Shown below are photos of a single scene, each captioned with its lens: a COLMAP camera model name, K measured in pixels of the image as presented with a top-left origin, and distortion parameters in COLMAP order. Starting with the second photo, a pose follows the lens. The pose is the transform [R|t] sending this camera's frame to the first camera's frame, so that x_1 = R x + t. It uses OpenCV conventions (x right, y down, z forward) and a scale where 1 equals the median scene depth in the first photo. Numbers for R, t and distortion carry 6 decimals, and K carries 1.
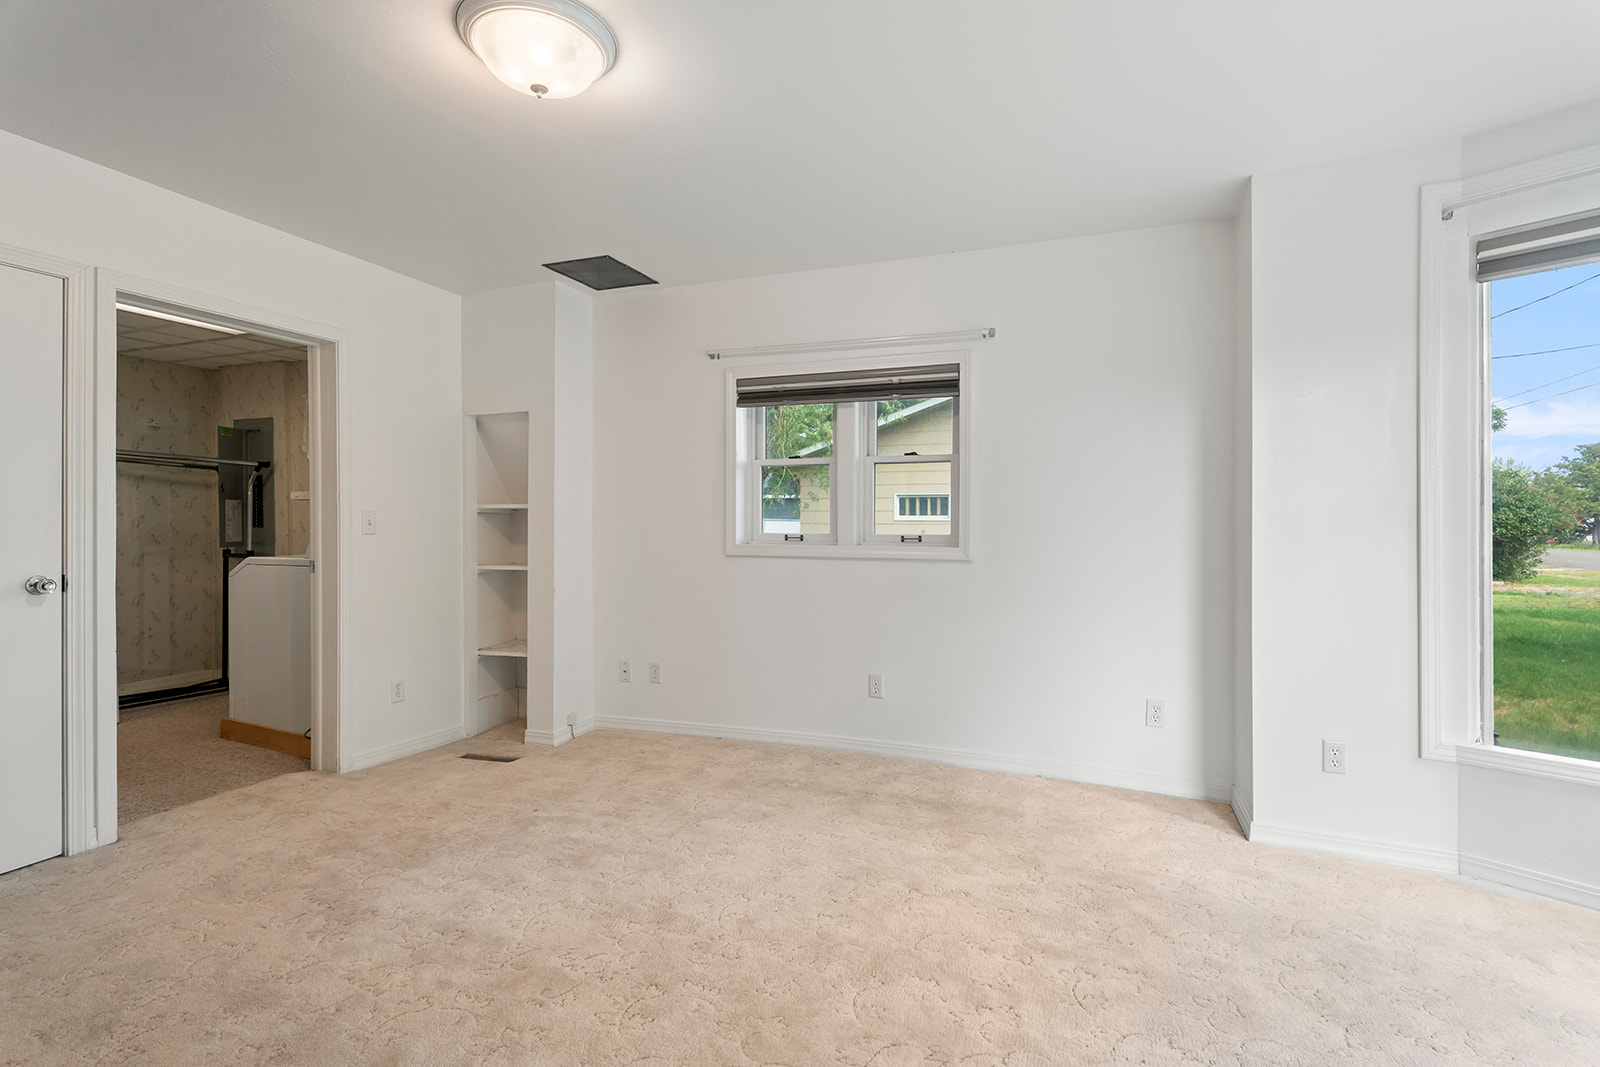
lens RADIAL K [[740.4, 0, 800.7], [0, 740.4, 524.6], [0, 0, 1]] dist [0.002578, -0.001923]
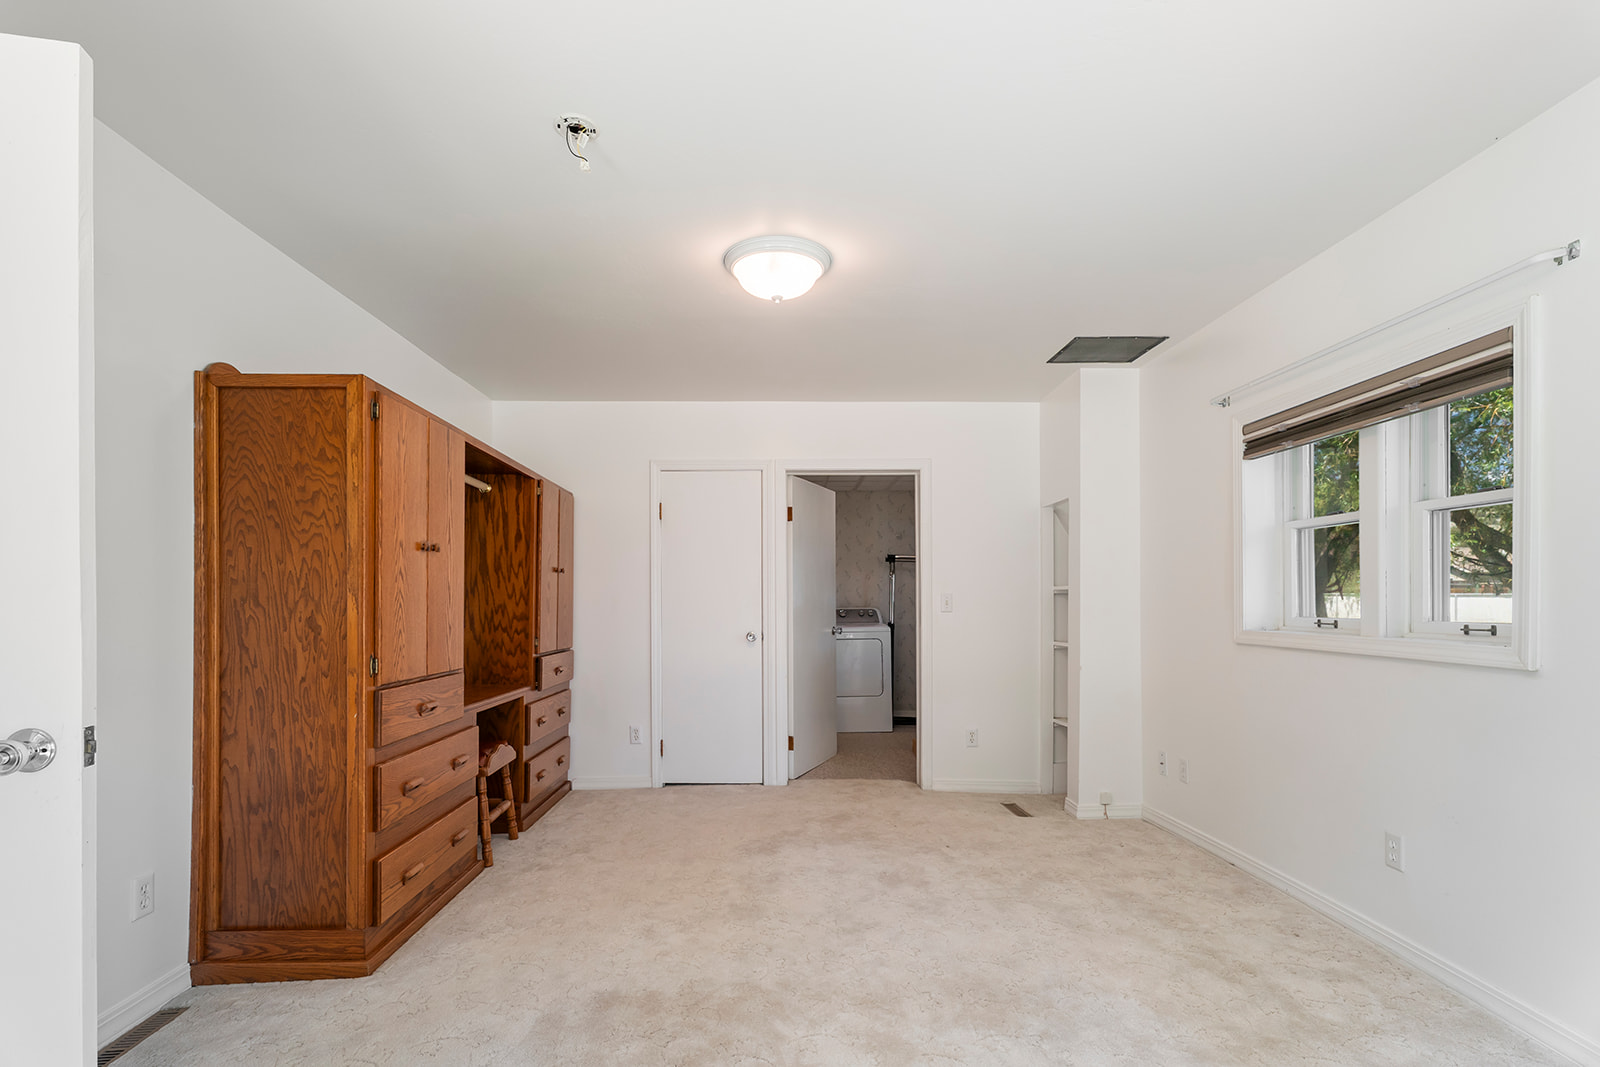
lens RADIAL K [[740.4, 0, 792.5], [0, 740.4, 604.2], [0, 0, 1]] dist [0.002578, -0.001923]
pose [[0.377966, 0.001212, -0.925819, 0.549493], [0.001974, 0.999996, 0.002115, -0.004535], [0.925817, -0.002627, 0.377962, 0.274568]]
